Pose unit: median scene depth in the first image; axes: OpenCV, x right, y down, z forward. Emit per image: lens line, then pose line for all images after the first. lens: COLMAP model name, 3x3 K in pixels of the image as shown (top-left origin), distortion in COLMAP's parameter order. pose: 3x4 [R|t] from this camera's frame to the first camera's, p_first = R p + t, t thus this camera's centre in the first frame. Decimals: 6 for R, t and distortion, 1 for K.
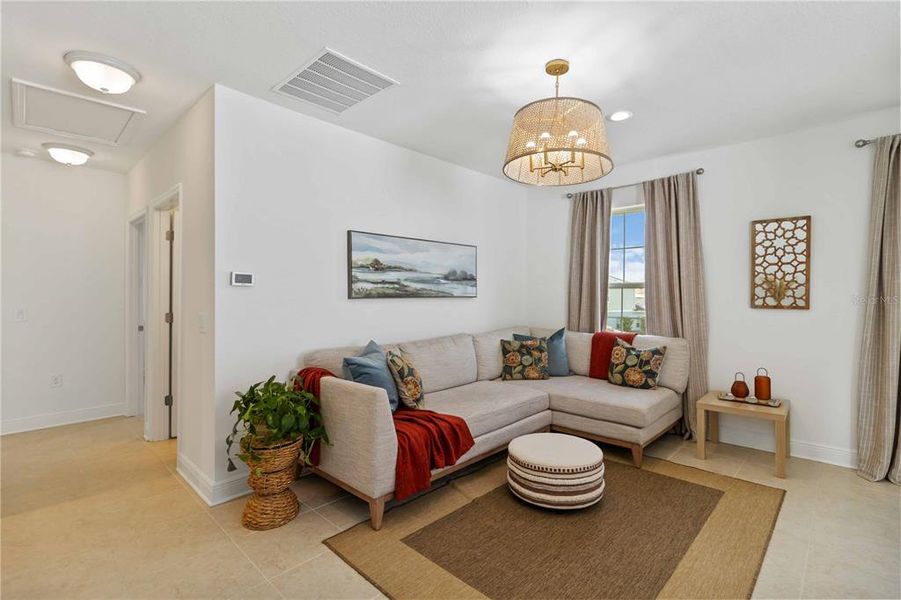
lens RADIAL K [[416.3, 0, 470.1], [0, 416.3, 297.3], [0, 0, 1]] dist [0.002538, 0.000137]
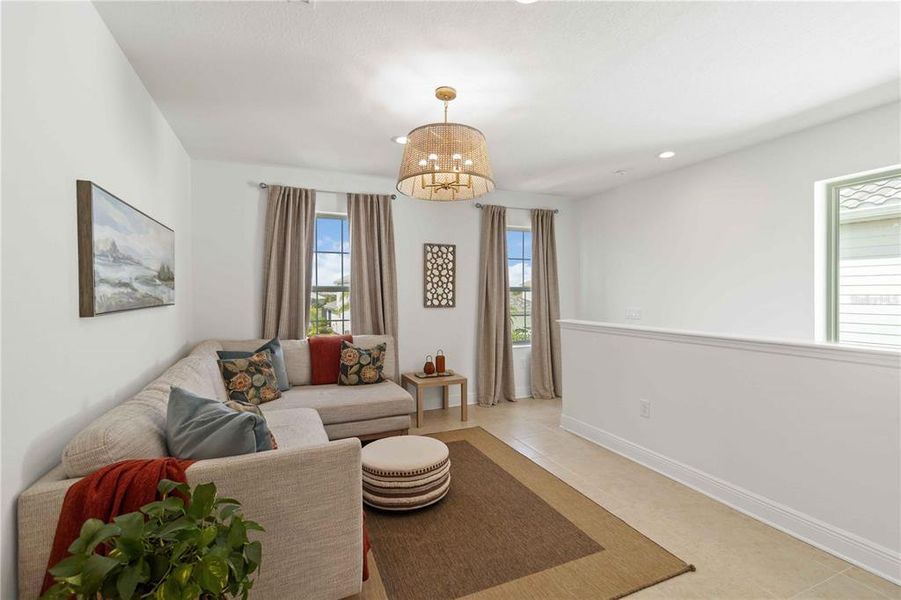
lens RADIAL K [[416.3, 0, 456.7], [0, 416.3, 298.0], [0, 0, 1]] dist [0.002538, 0.000137]
pose [[0.406304, -0.013529, 0.913638, -0.525327], [0.005354, 0.999908, 0.012425, -0.021619], [-0.913722, -0.000156, 0.406339, 0.357728]]
